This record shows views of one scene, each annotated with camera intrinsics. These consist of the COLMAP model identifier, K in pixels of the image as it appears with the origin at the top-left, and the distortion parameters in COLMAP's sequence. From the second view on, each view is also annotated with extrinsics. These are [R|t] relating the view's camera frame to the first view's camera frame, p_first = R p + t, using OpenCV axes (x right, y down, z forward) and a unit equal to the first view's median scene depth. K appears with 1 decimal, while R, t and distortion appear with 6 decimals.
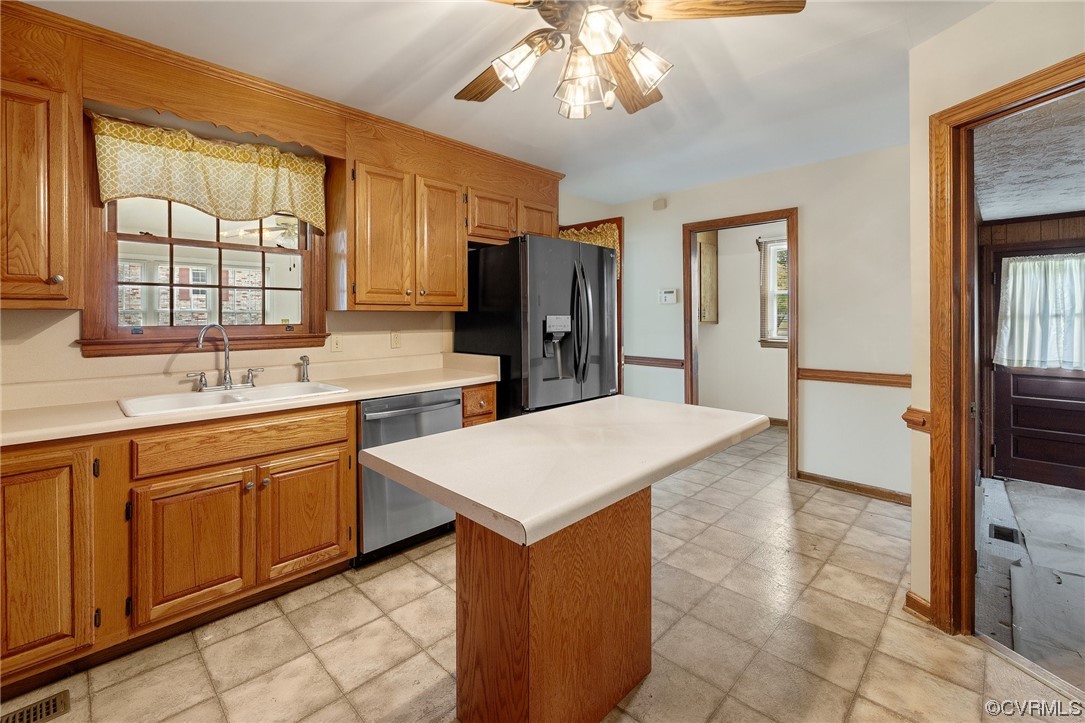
lens RADIAL K [[472.1, 0, 518.3], [0, 472.1, 315.4], [0, 0, 1]] dist [-0.000493, 0.000080]
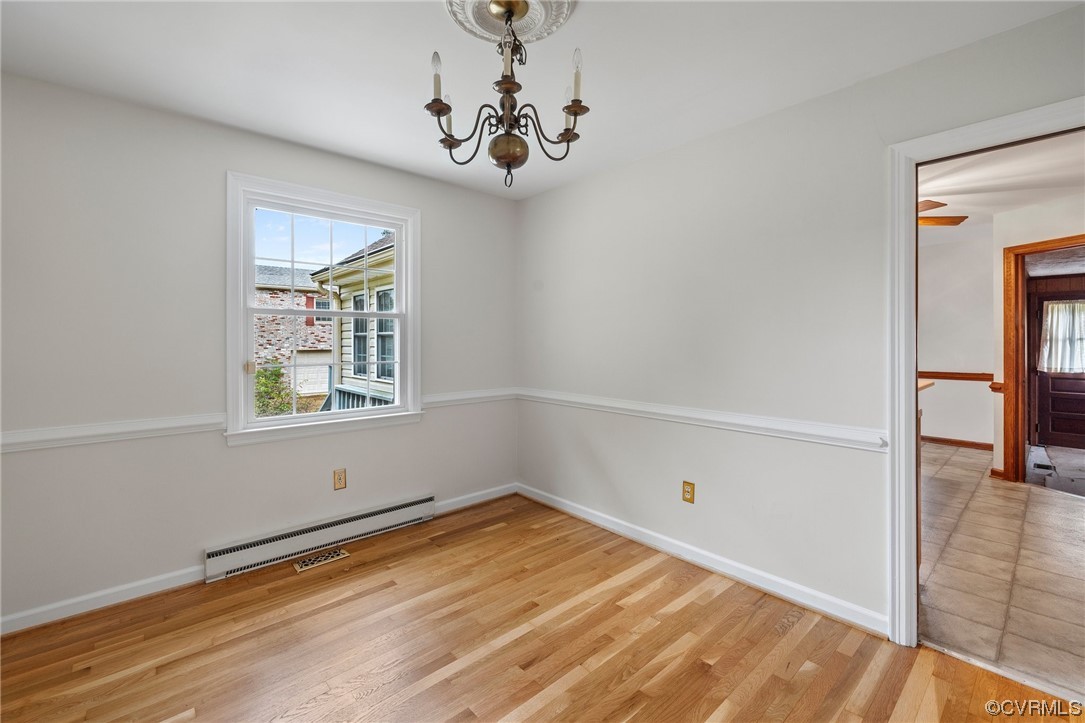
lens RADIAL K [[472.1, 0, 517.2], [0, 472.1, 339.0], [0, 0, 1]] dist [-0.000493, 0.000080]
pose [[0.998647, 0.000832, -0.051997, -0.610885], [-0.000796, 0.999999, 0.000709, 0.000223], [0.051997, -0.000667, 0.998647, -0.628008]]
